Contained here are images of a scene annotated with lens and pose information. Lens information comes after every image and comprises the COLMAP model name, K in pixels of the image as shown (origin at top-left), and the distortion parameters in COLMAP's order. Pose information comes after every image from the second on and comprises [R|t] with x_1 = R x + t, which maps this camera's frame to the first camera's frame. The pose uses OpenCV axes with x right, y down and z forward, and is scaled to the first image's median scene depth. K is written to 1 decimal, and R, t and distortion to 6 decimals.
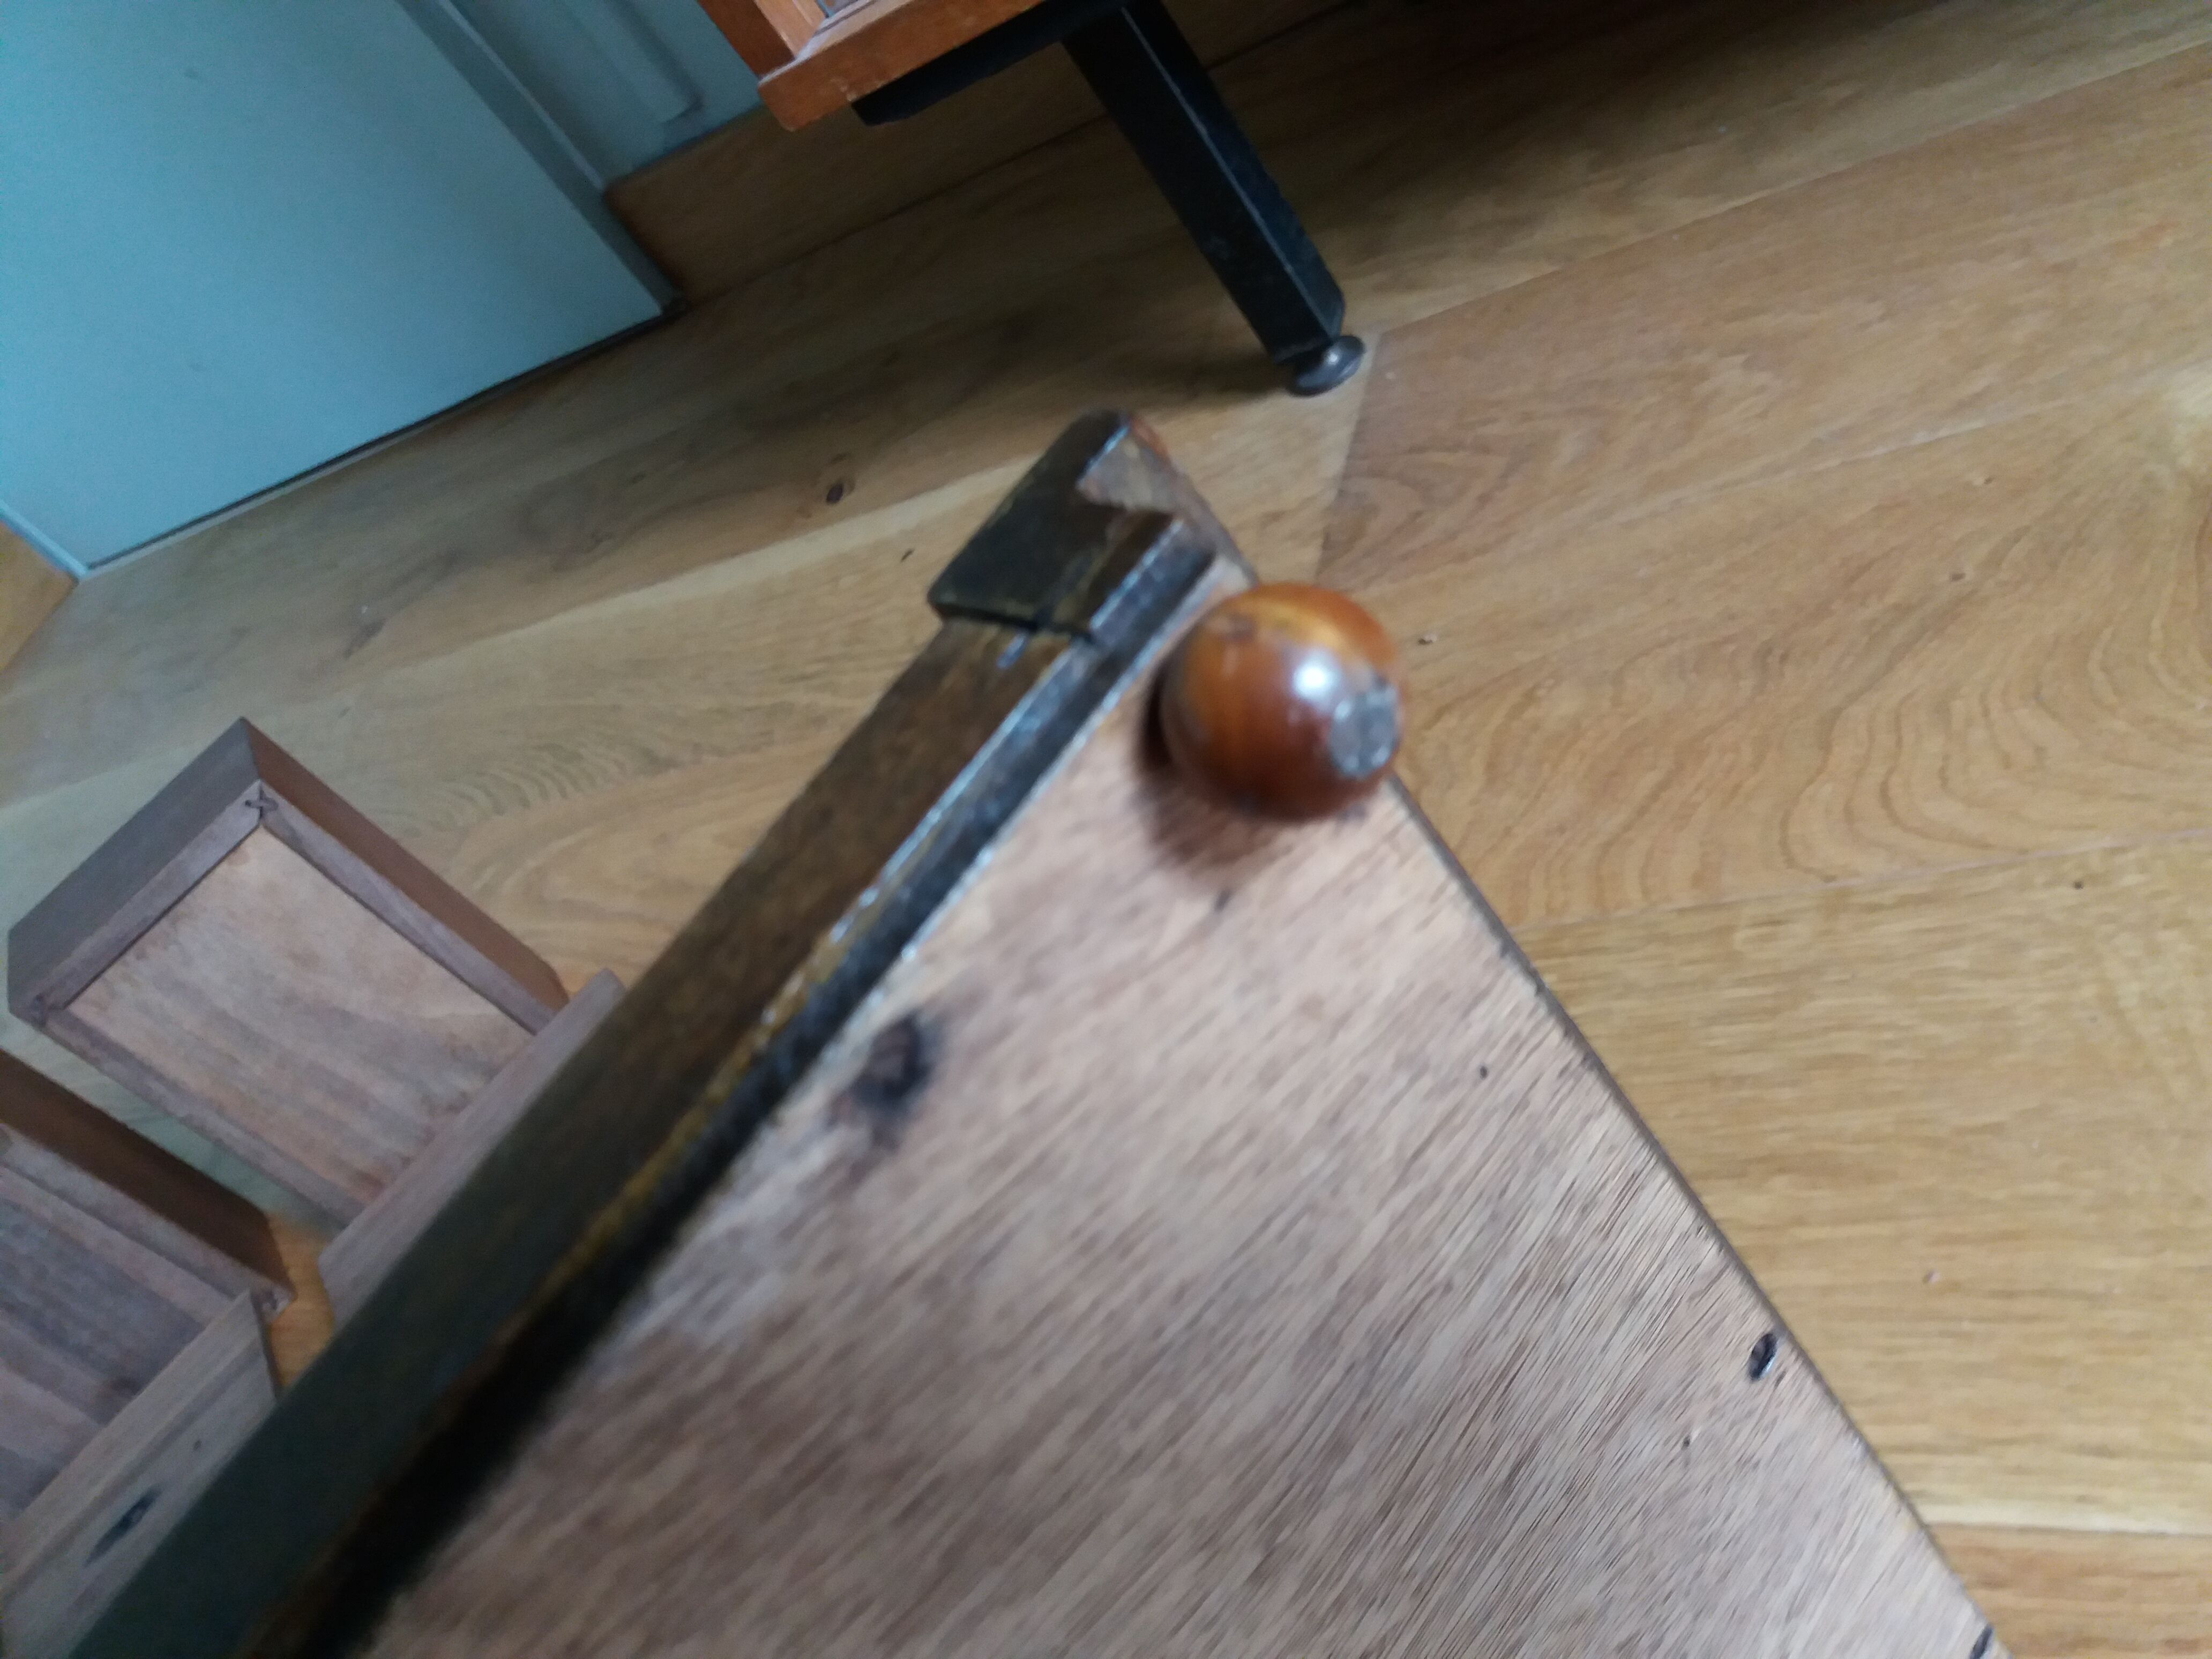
lens RADIAL K [[1842.8, 0, 1114.8], [0, 1842.8, 828.6], [0, 0, 1]] dist [0.014900, 0.001382]
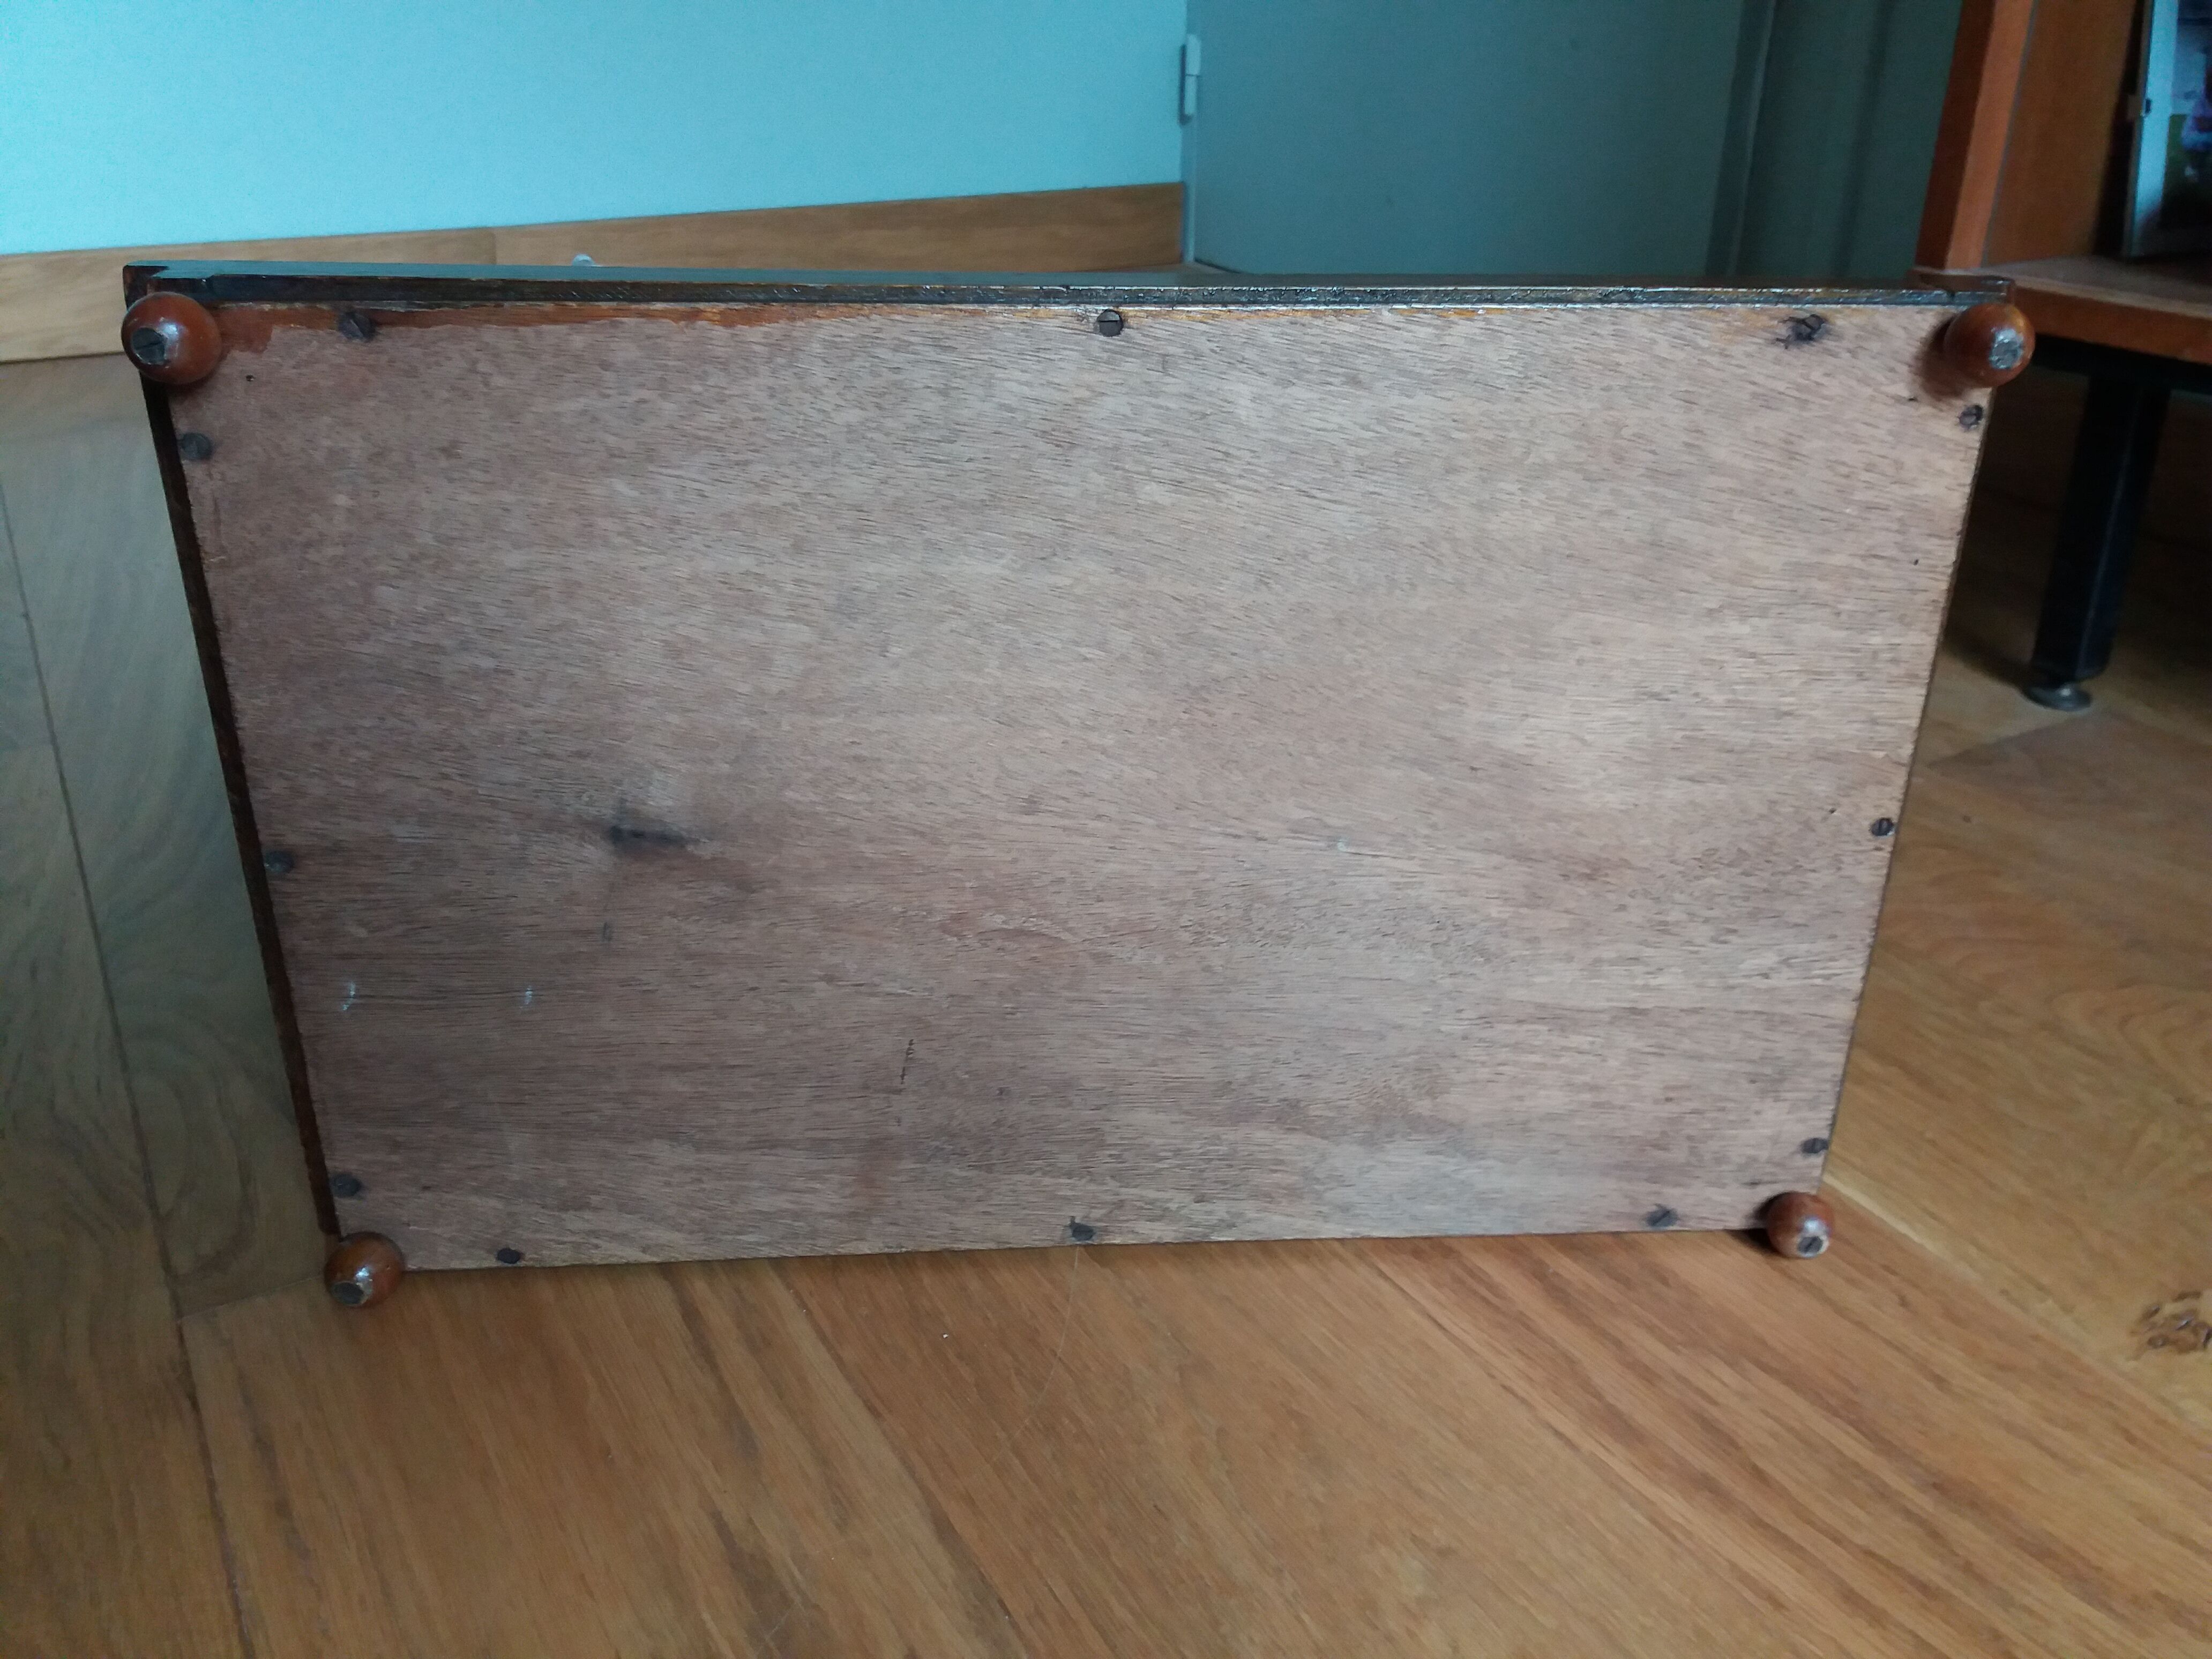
lens RADIAL K [[1815.9, 0, 1113.0], [0, 1815.9, 828.3], [0, 0, 1]] dist [-0.009396, -0.008388]
pose [[0.625931, 0.730726, -0.272488, 0.132223], [-0.751879, 0.658208, 0.037966, 0.321969], [0.207096, 0.181114, 0.961410, -0.450547]]
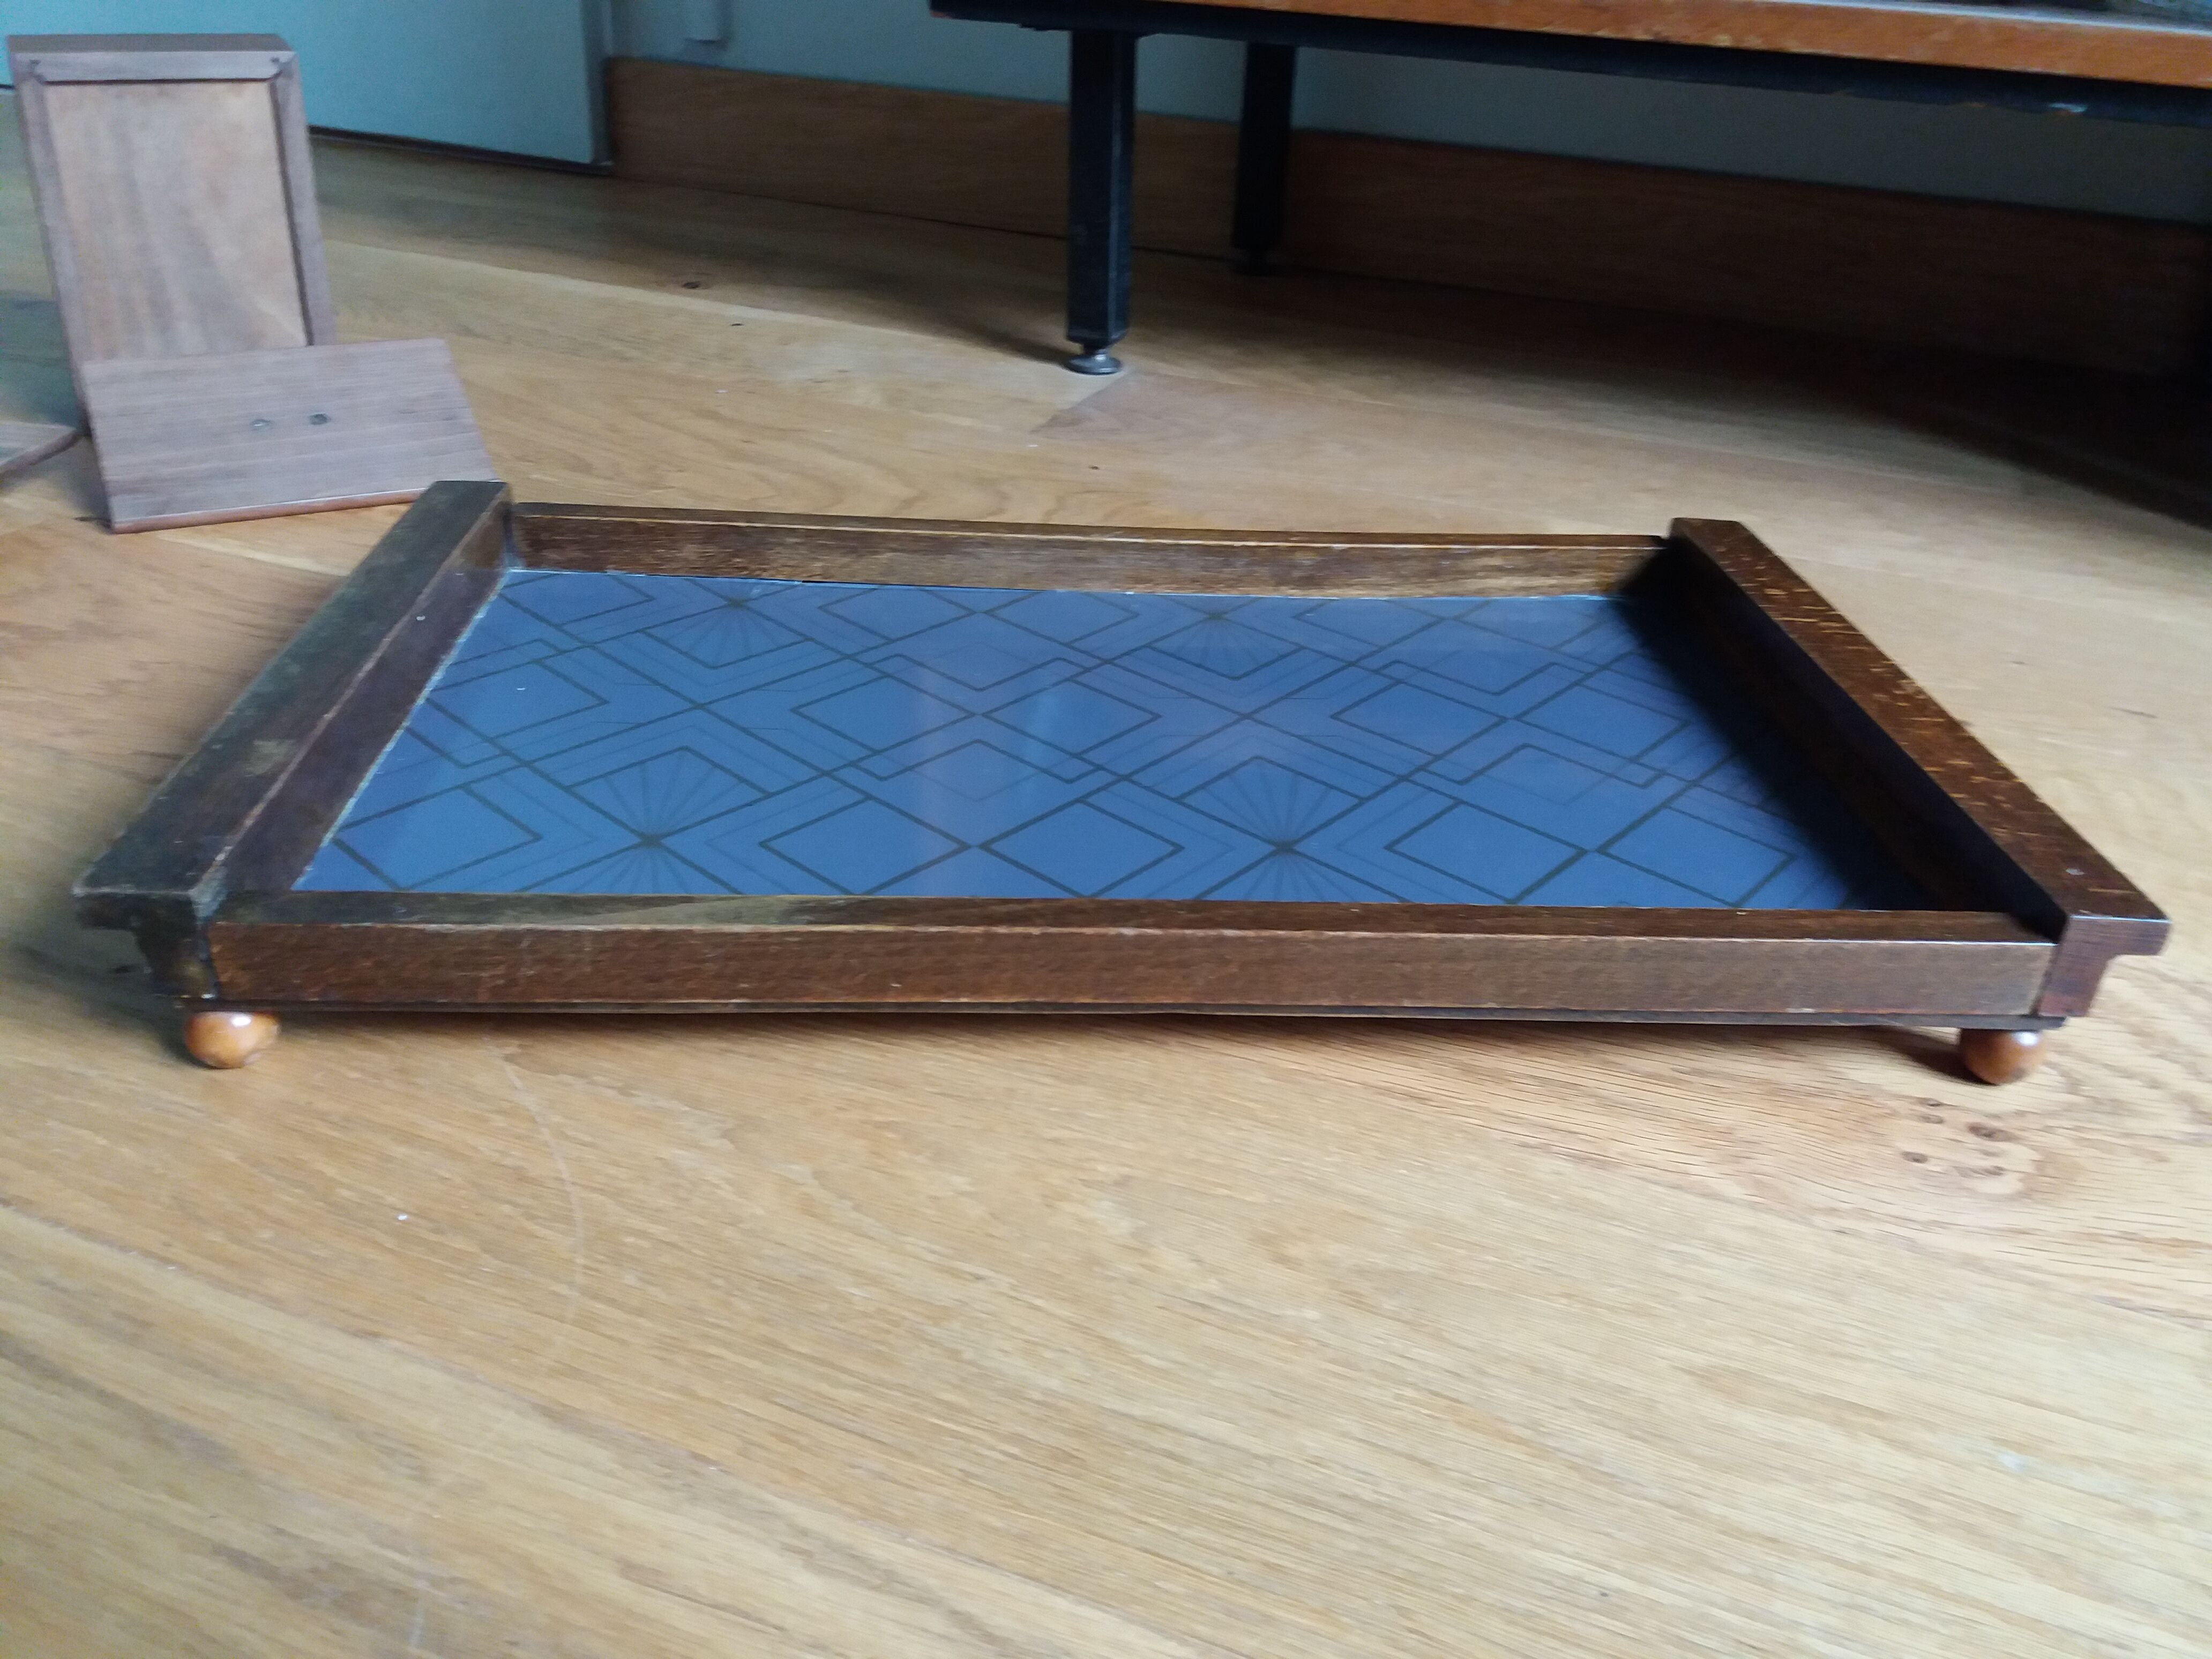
lens RADIAL K [[1805.5, 0, 1139.6], [0, 1805.5, 838.5], [0, 0, 1]] dist [-0.003907, -0.014311]
pose [[0.817381, 0.529877, 0.226096, 0.027419], [-0.459011, 0.836167, -0.300224, 0.523992], [-0.348135, 0.141617, 0.926686, -0.285181]]
